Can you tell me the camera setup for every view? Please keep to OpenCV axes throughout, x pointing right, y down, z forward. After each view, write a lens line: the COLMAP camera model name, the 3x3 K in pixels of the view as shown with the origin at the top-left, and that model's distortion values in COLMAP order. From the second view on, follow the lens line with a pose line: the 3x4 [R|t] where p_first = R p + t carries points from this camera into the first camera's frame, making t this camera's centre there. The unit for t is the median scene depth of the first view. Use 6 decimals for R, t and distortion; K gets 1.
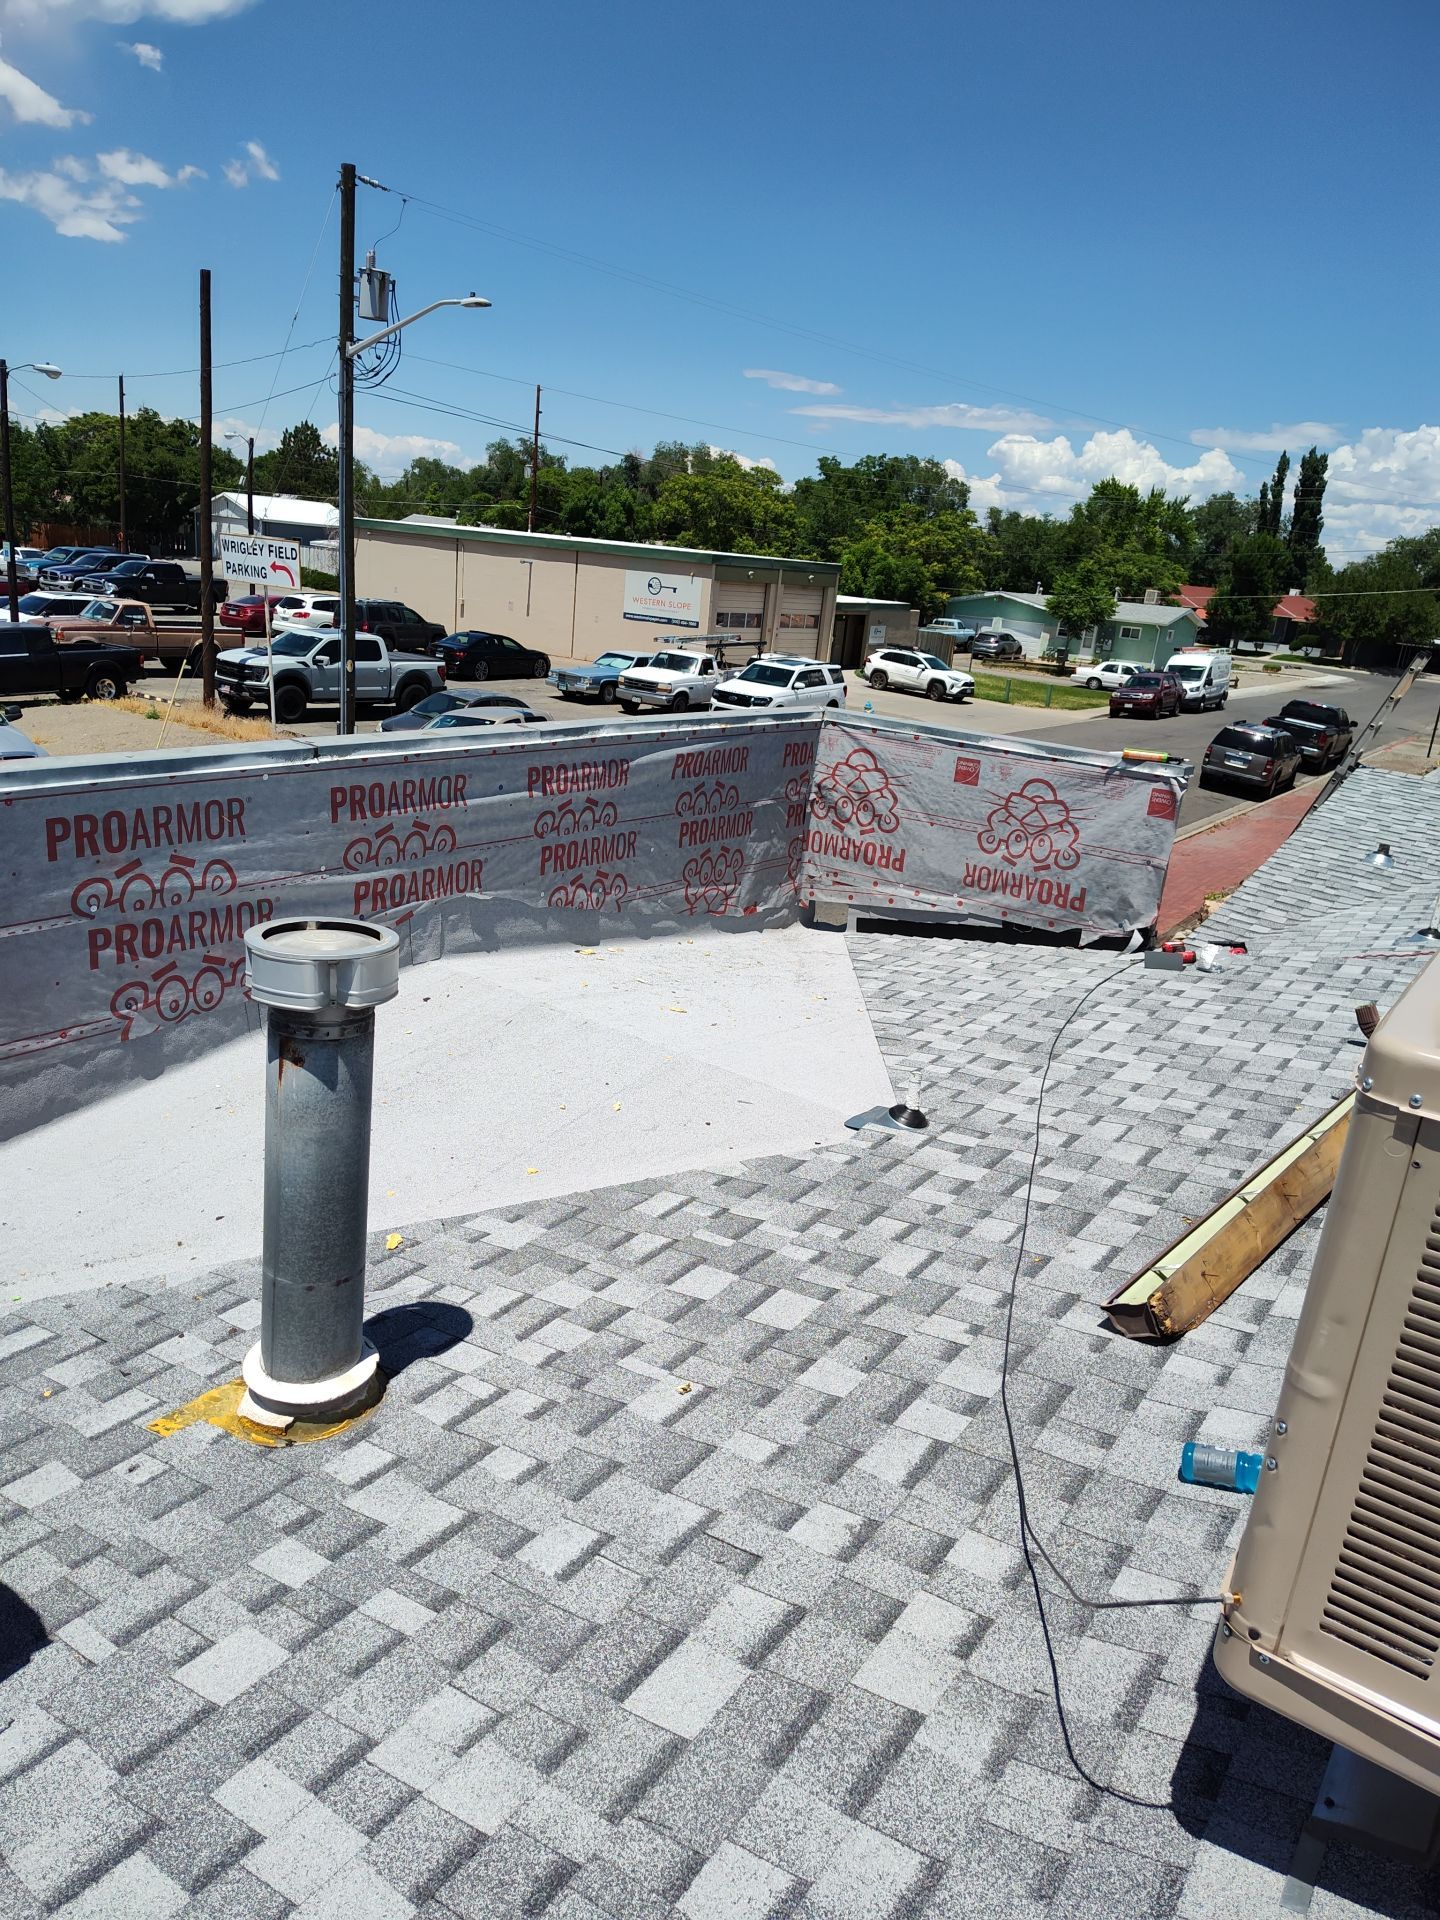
lens RADIAL K [[1311.5, 0, 720.0], [0, 1311.5, 960.0], [0, 0, 1]] dist [0.144992, -0.125556]
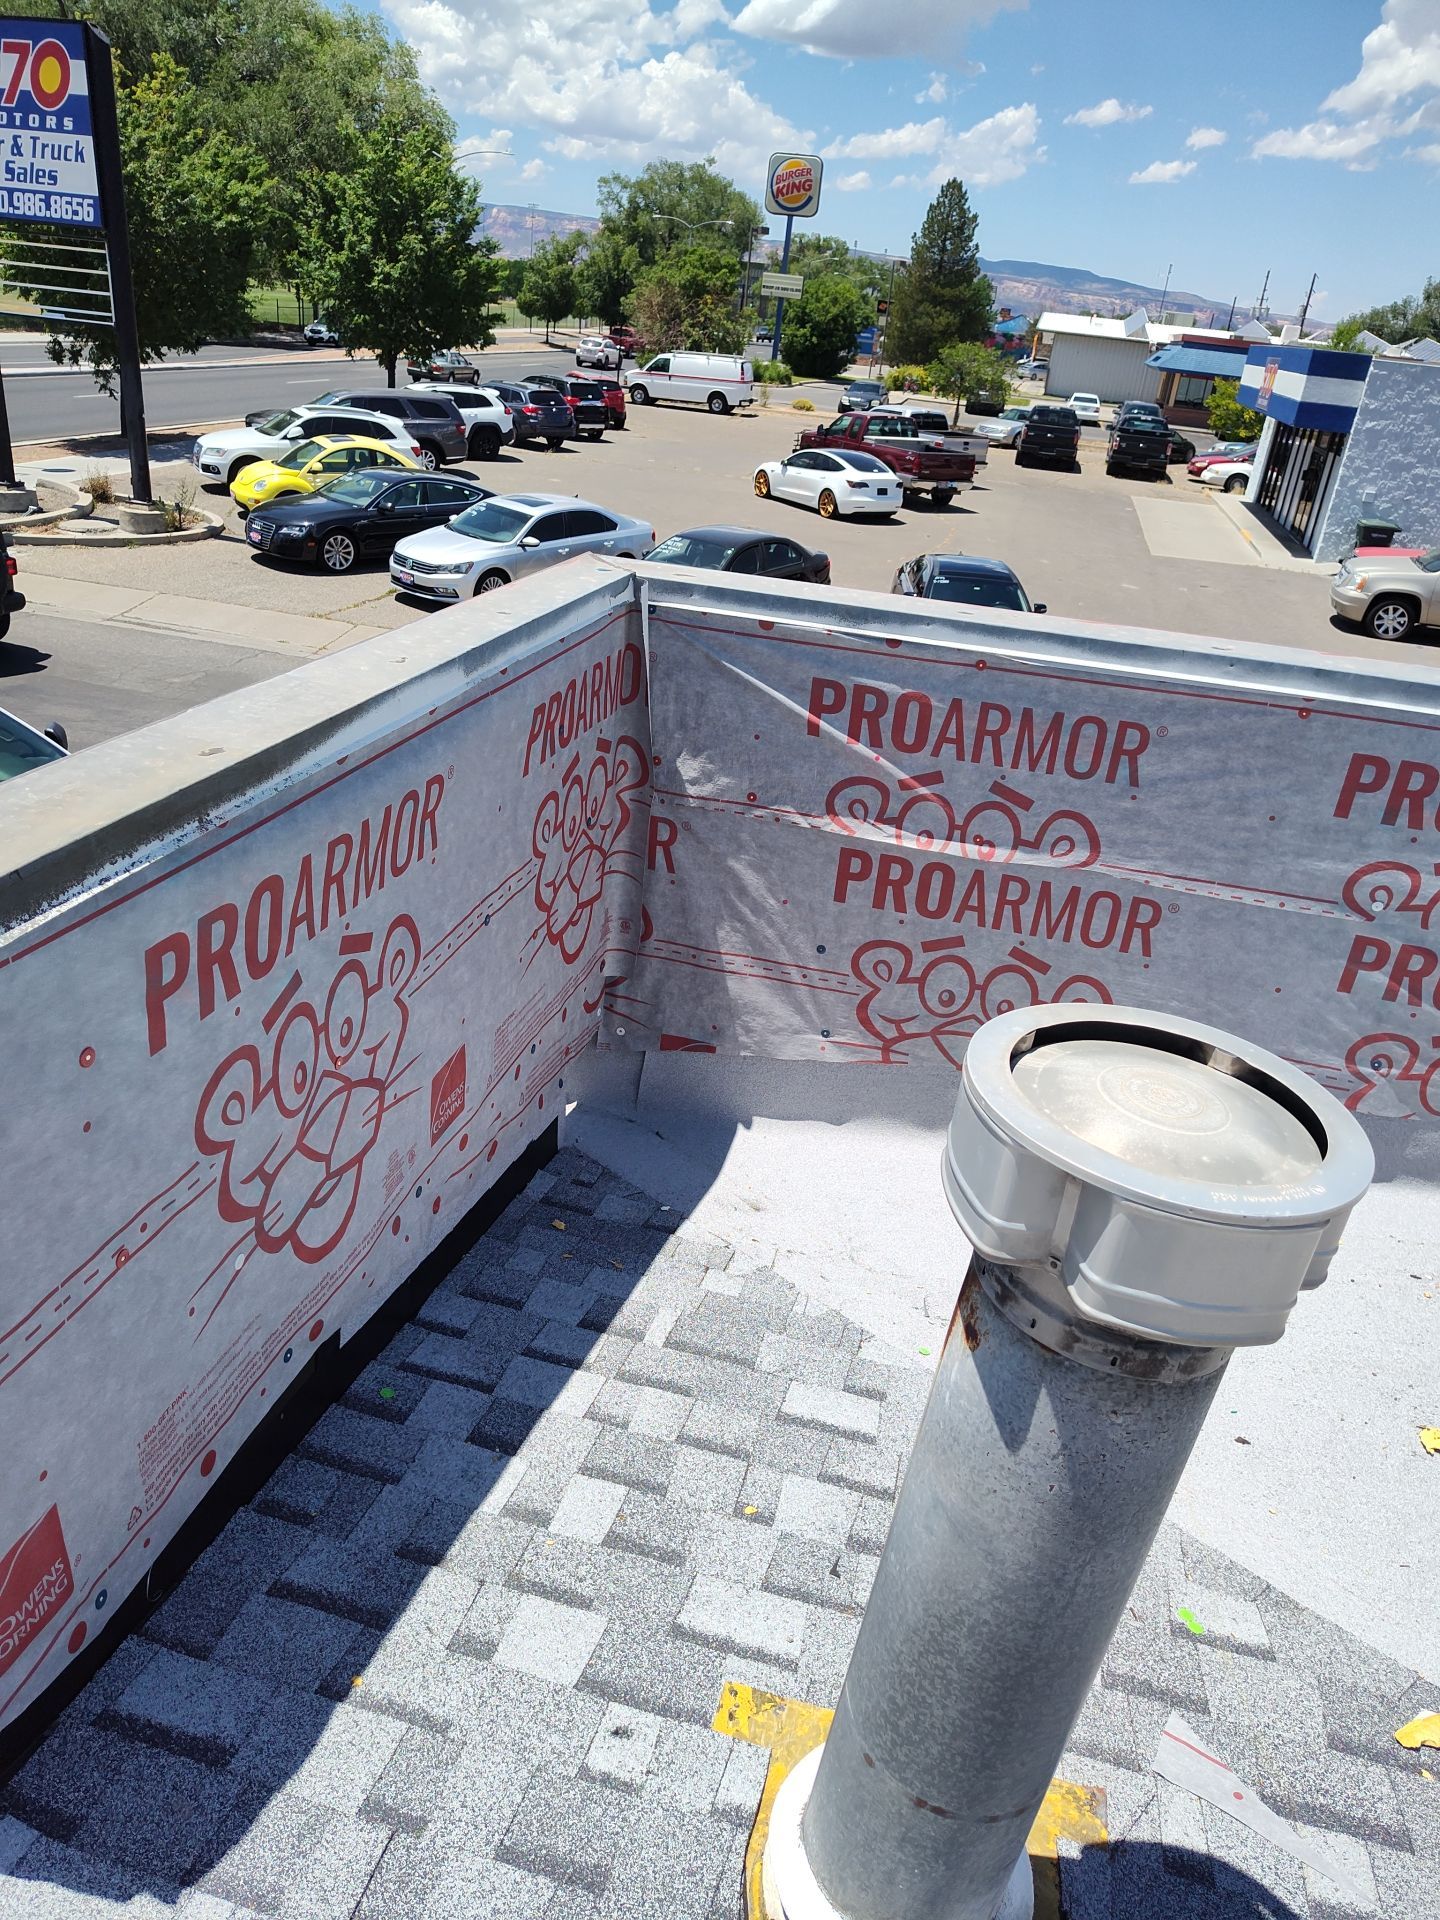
lens RADIAL K [[1311.5, 0, 720.0], [0, 1311.5, 960.0], [0, 0, 1]] dist [0.144992, -0.125556]
pose [[0.376377, 0.370415, -0.849195, -0.003872], [-0.349412, 0.905662, 0.240181, -0.008565], [0.858051, 0.206321, 0.470298, 0.061683]]
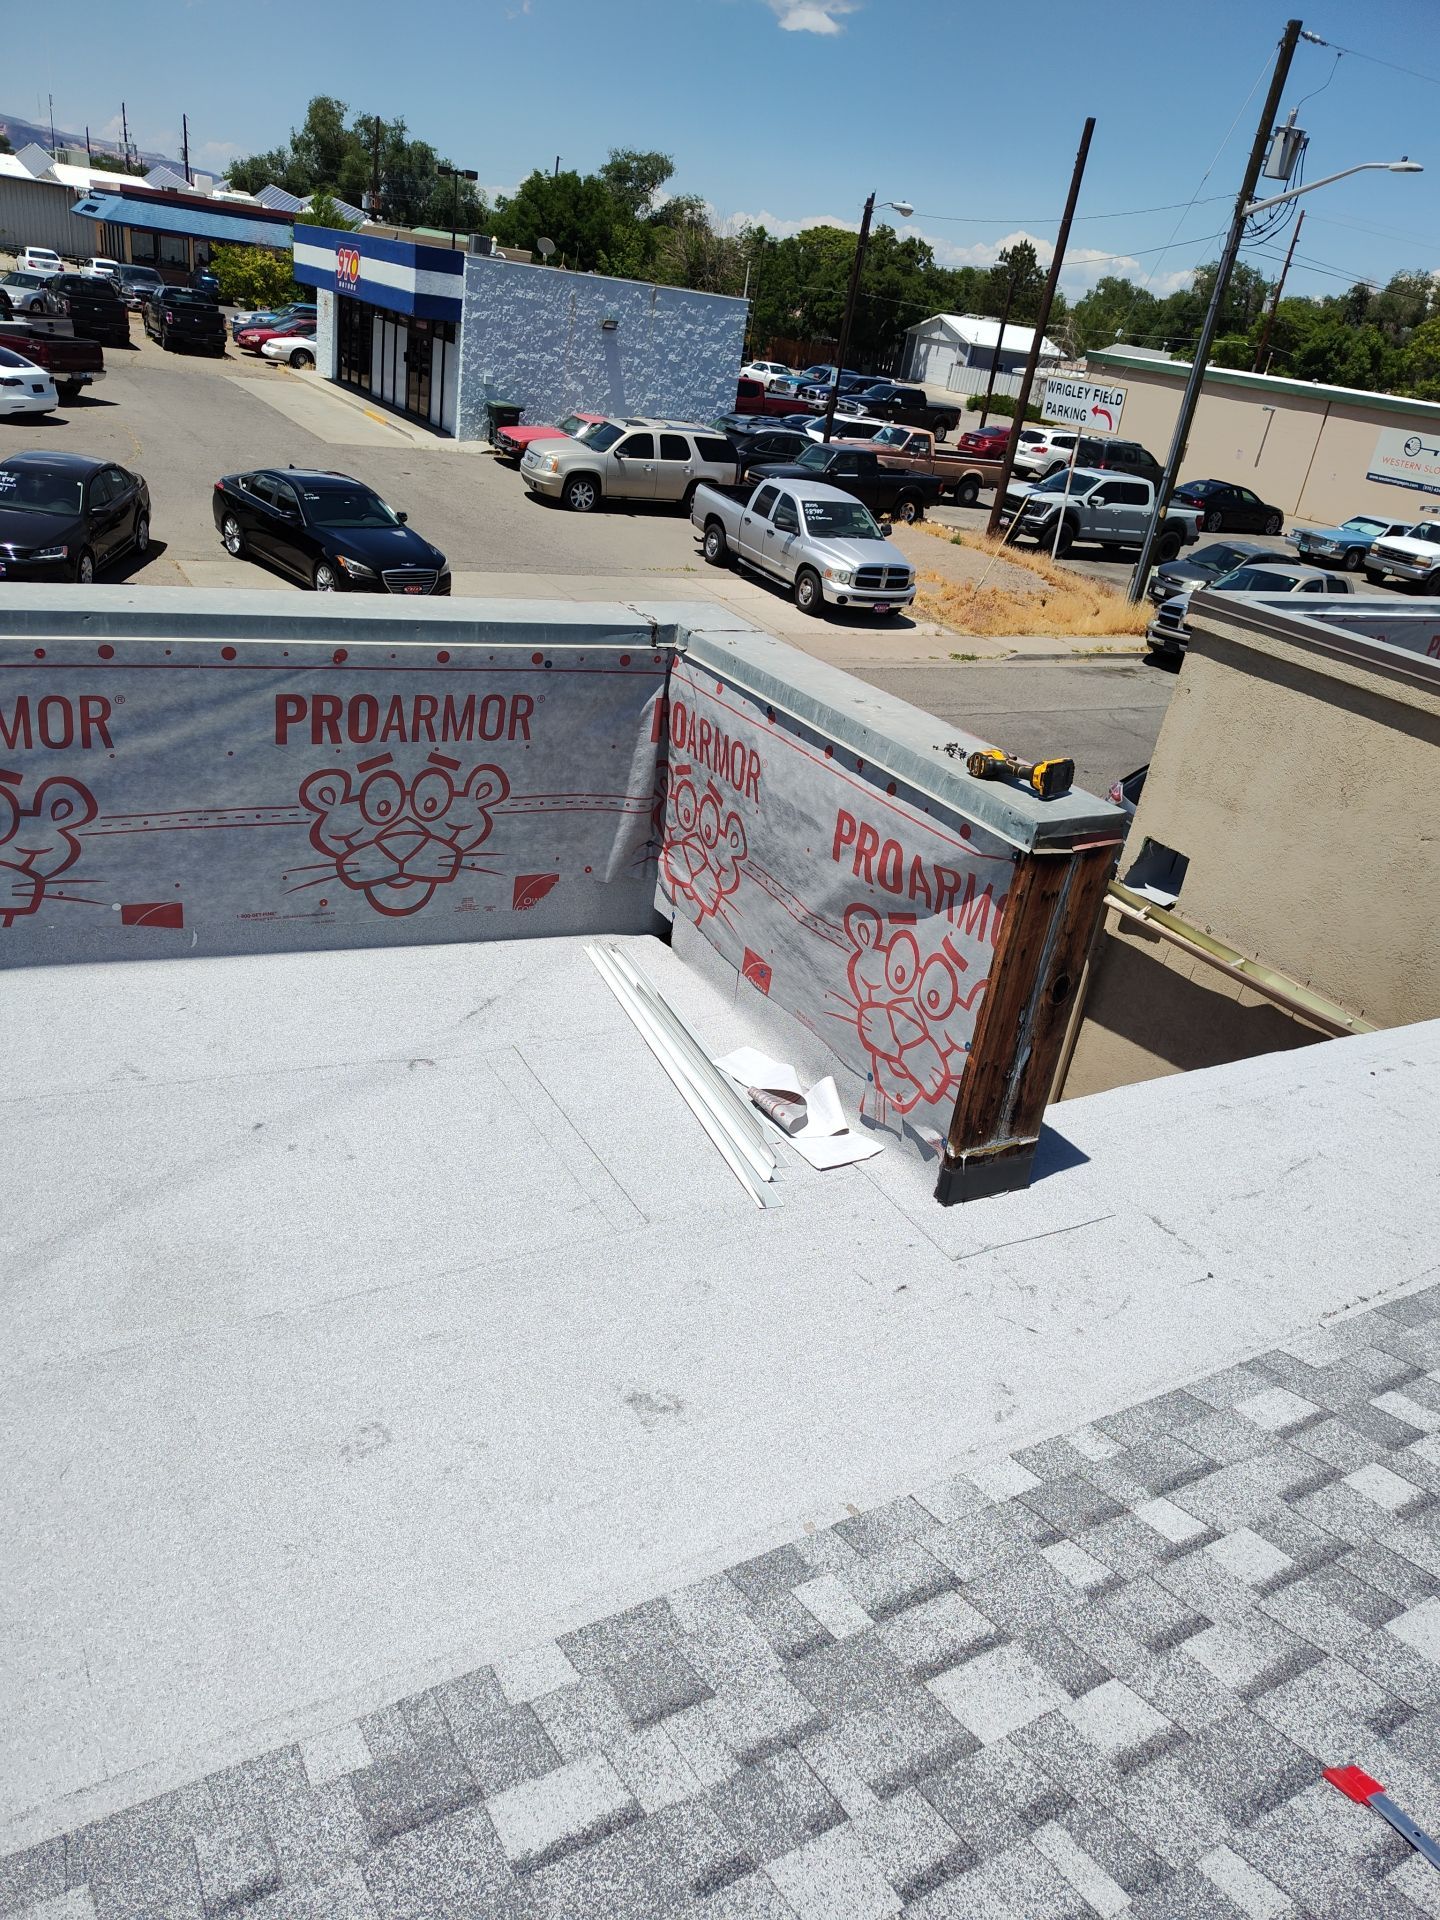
lens RADIAL K [[1430.7, 0, 716.1], [0, 1430.7, 1020.0], [0, 0, 1]] dist [-0.033350, 0.046652]
pose [[0.922875, 0.216782, -0.318289, -0.108338], [-0.172455, 0.971647, 0.161743, 0.034288], [0.344328, -0.094378, 0.934094, -0.150827]]
